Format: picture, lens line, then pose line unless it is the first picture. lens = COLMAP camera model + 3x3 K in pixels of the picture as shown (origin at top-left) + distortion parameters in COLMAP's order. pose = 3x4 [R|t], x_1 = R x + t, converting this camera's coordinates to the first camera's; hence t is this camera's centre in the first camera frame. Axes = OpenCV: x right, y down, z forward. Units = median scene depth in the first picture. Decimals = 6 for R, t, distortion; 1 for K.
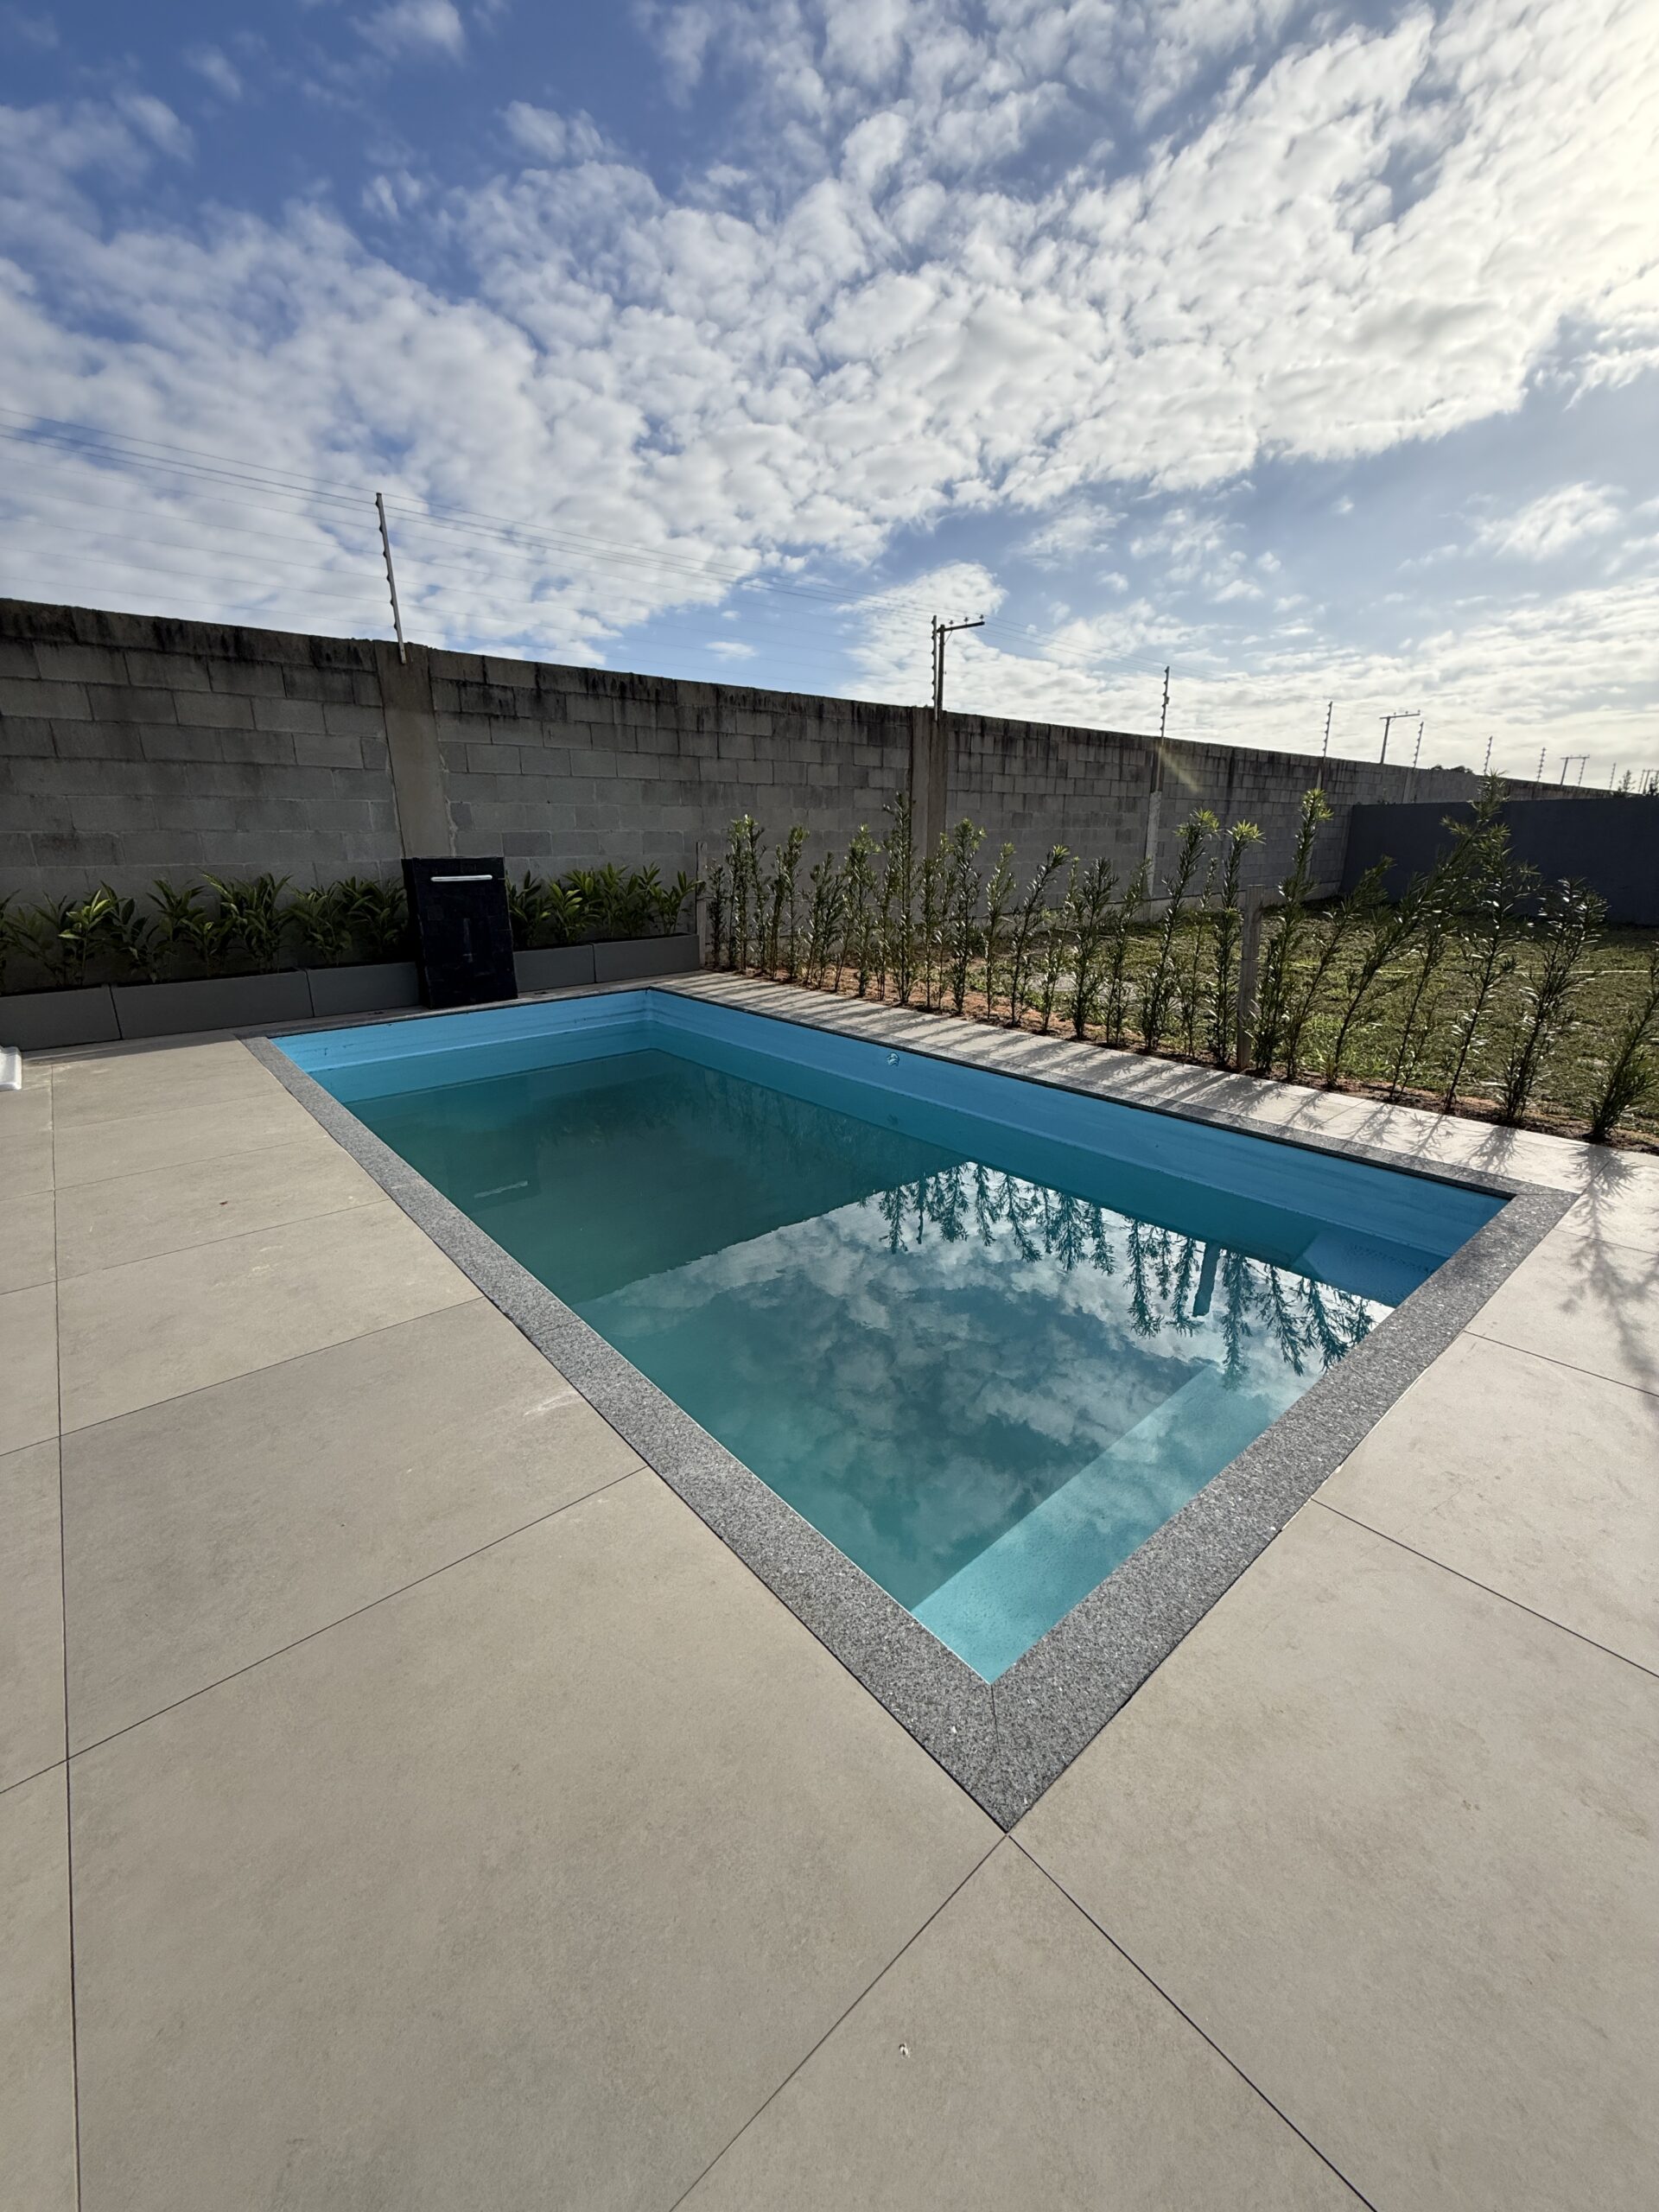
lens RADIAL K [[882.3, 0, 832.0], [0, 882.3, 1106.8], [0, 0, 1]] dist [-0.003278, -0.001244]
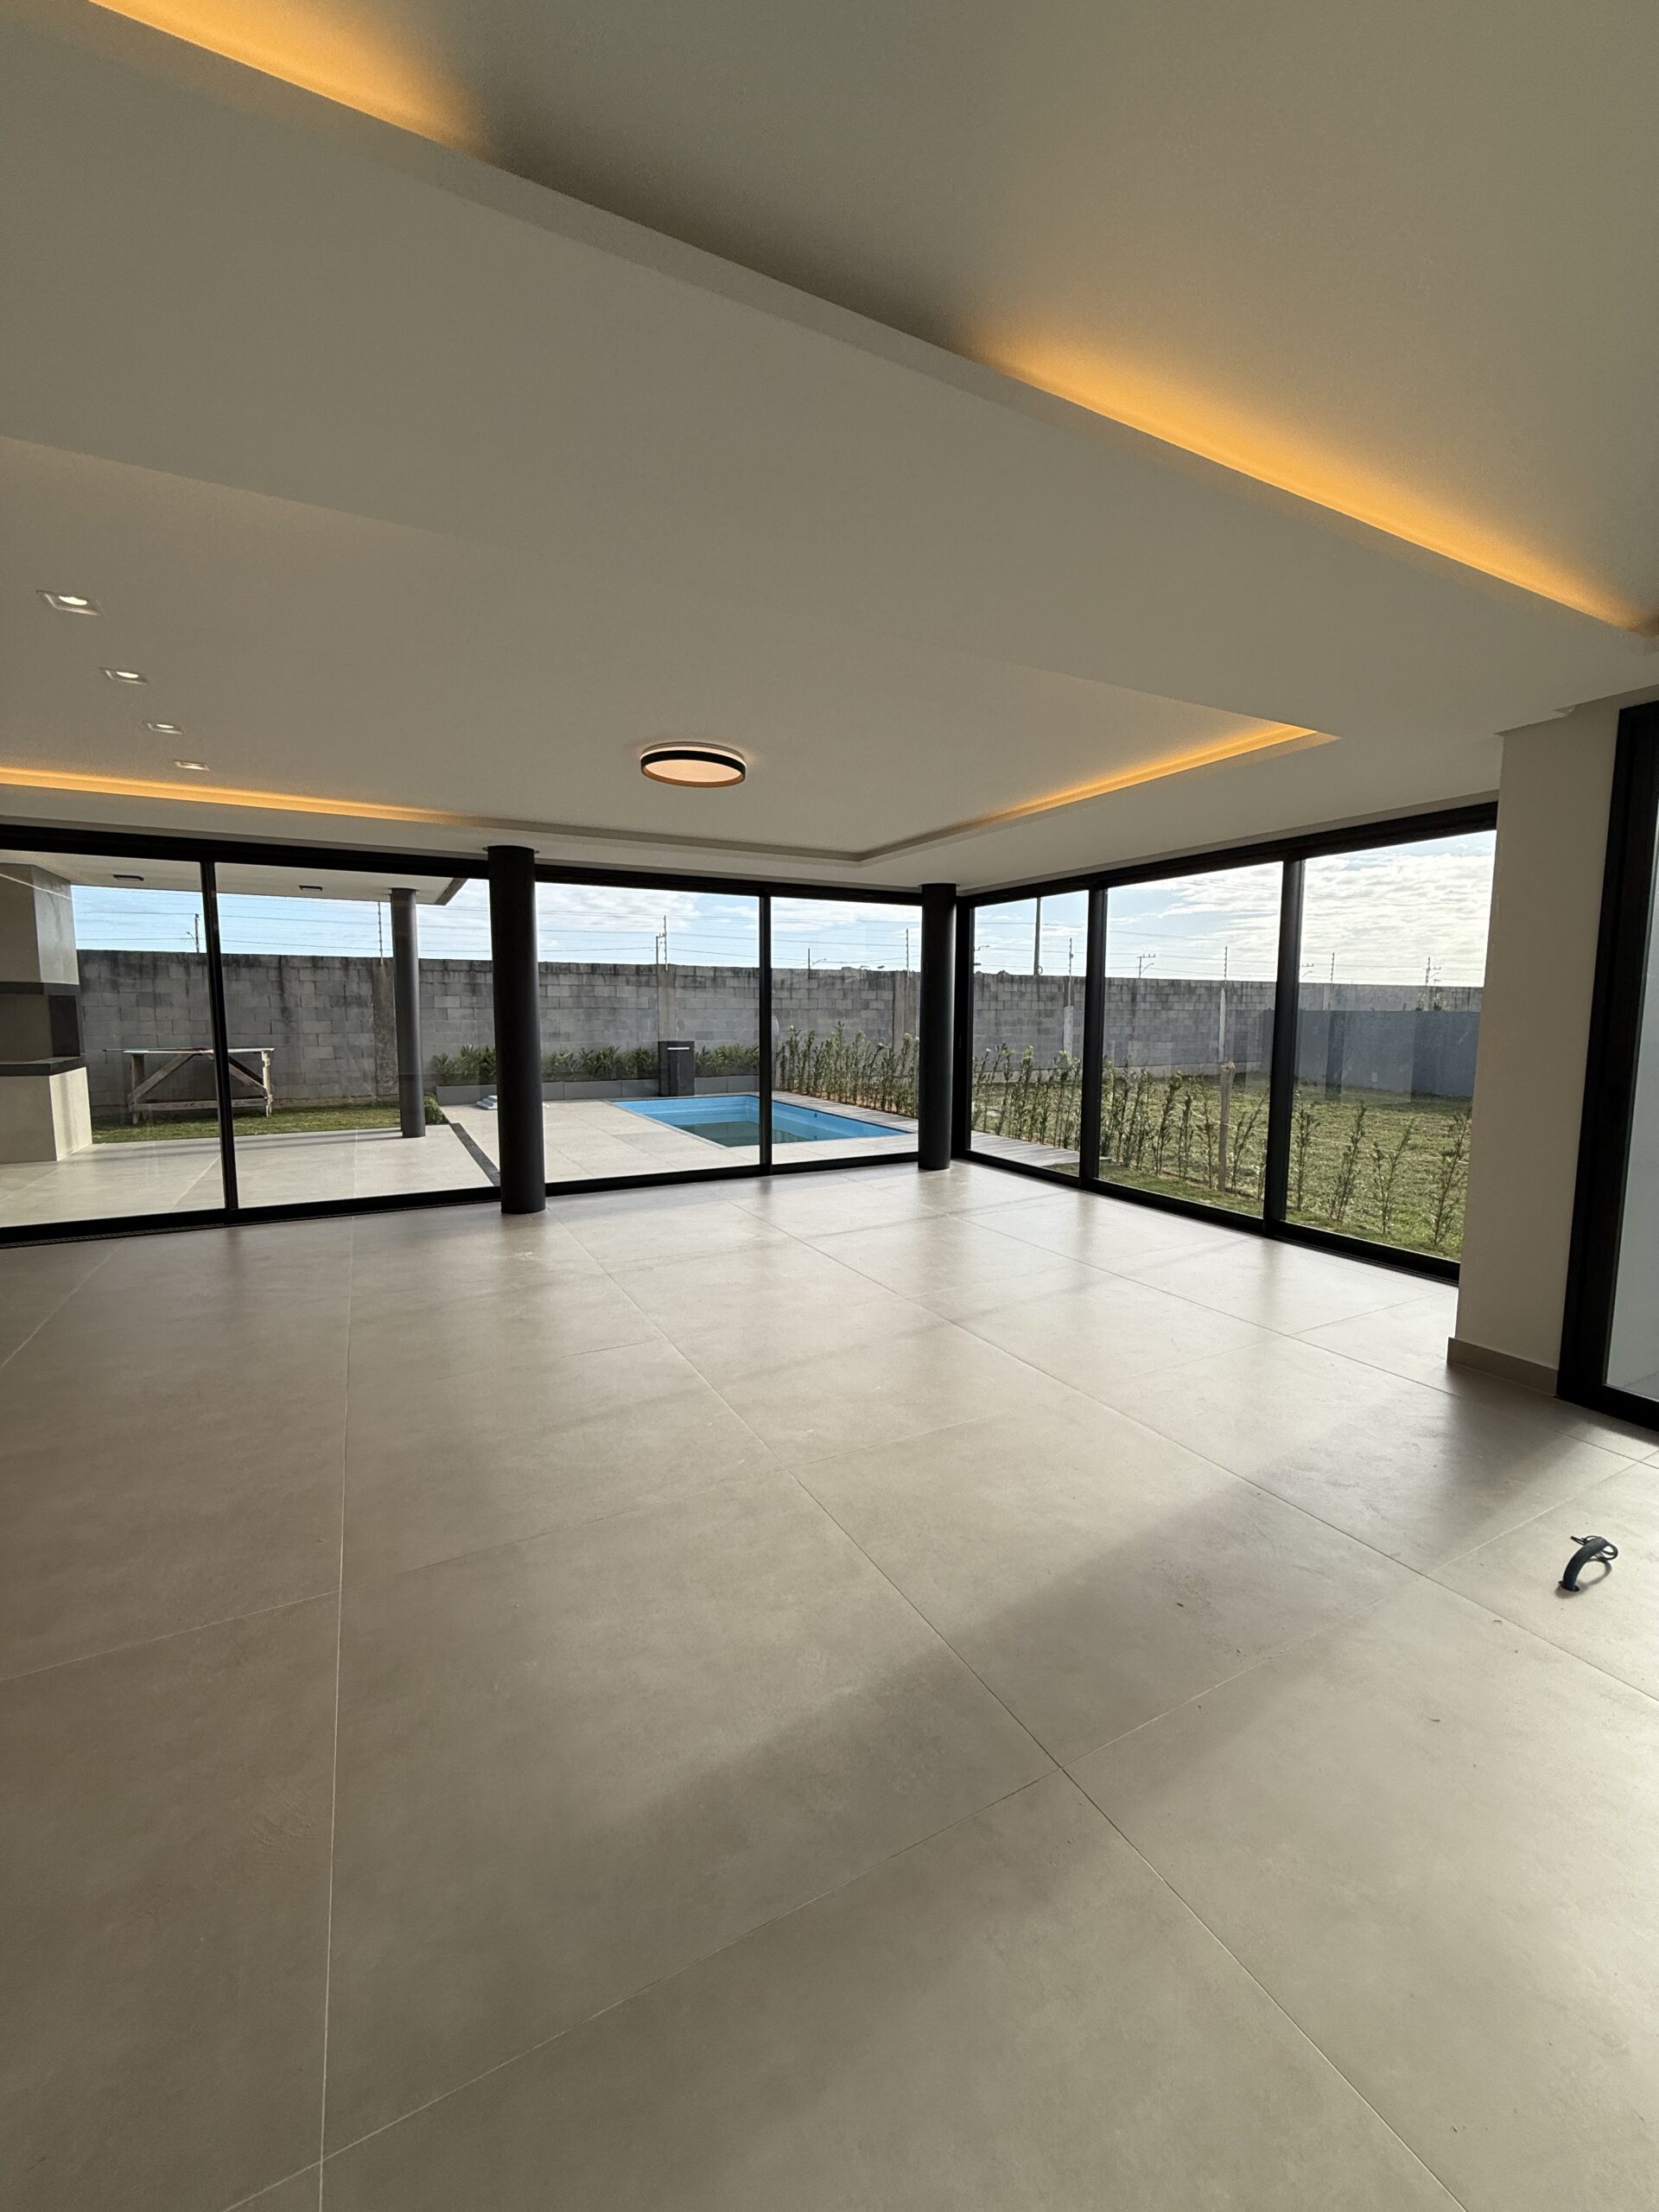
lens RADIAL K [[882.3, 0, 826.8], [0, 882.3, 1109.9], [0, 0, 1]] dist [-0.003278, -0.001244]
pose [[0.975493, 0.038221, -0.216685, 0.551674], [-0.076877, 0.981937, -0.172884, 0.319506], [0.206164, 0.185305, 0.960811, -1.314219]]
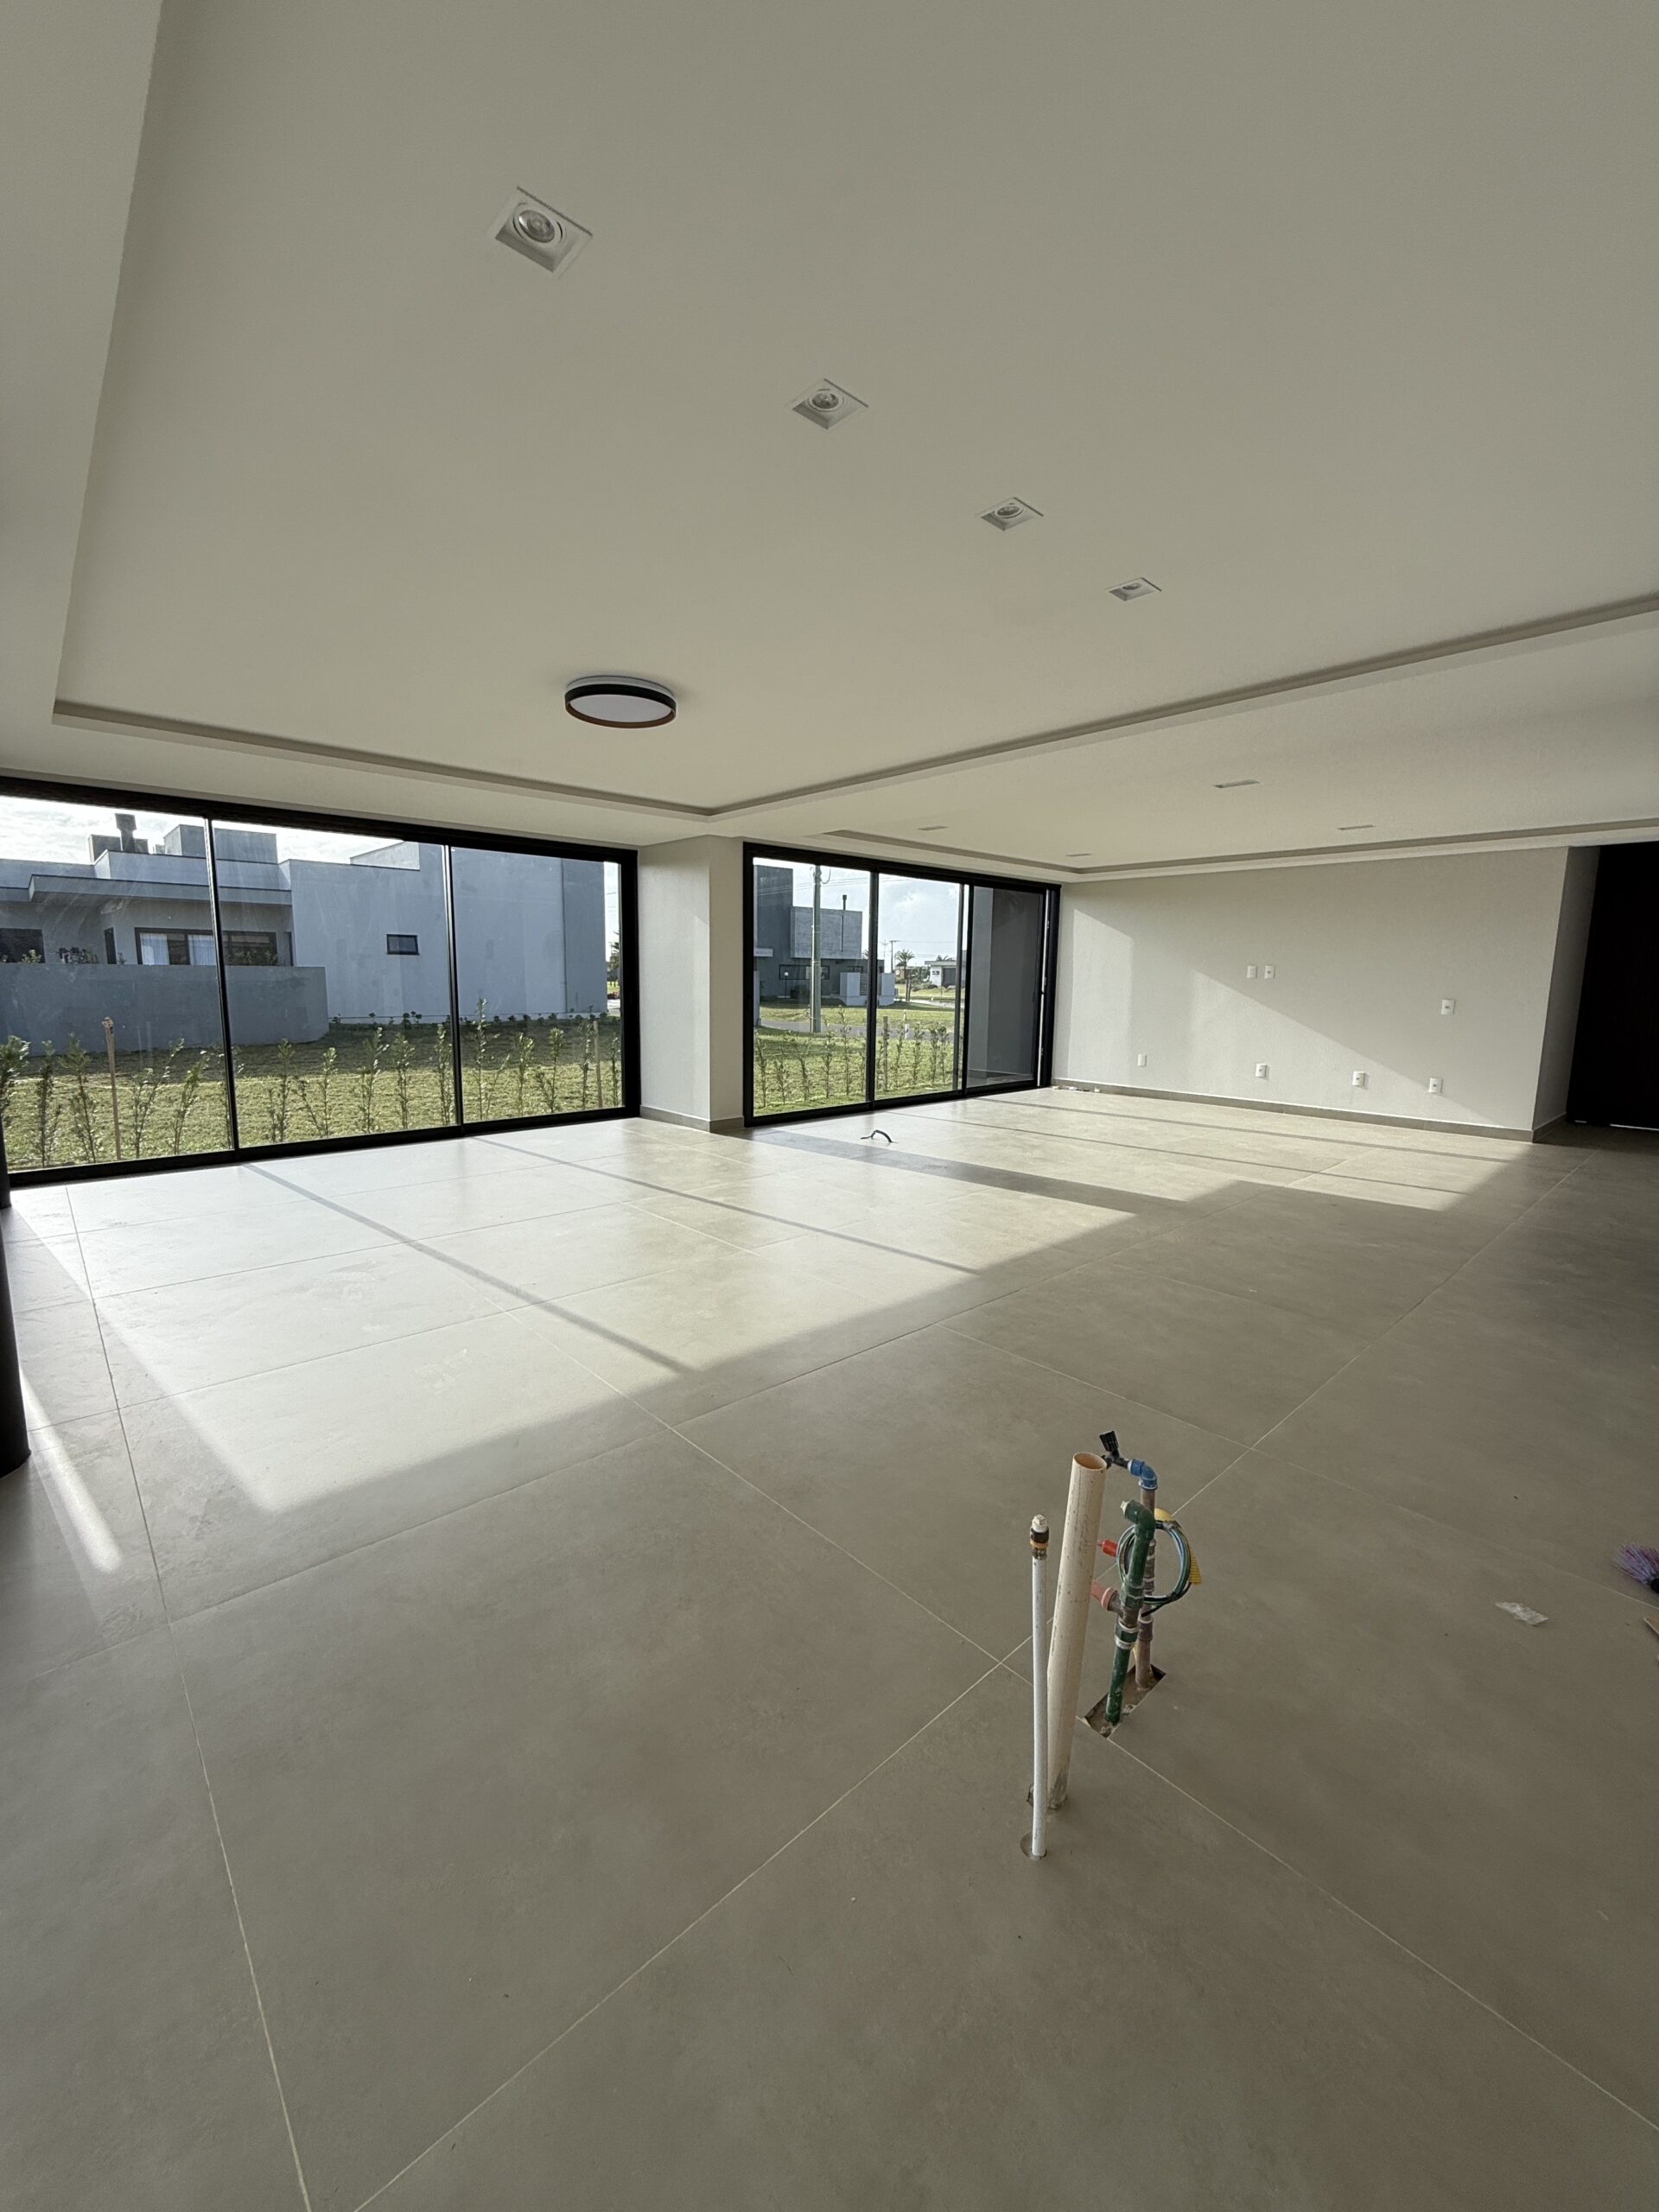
lens RADIAL K [[882.3, 0, 829.8], [0, 882.3, 1102.0], [0, 0, 1]] dist [-0.003278, -0.001244]
pose [[-0.048915, -0.137154, 0.989341, -5.769258], [0.282038, 0.948320, 0.145411, -0.619321], [-0.958156, 0.286144, -0.007704, 2.168961]]
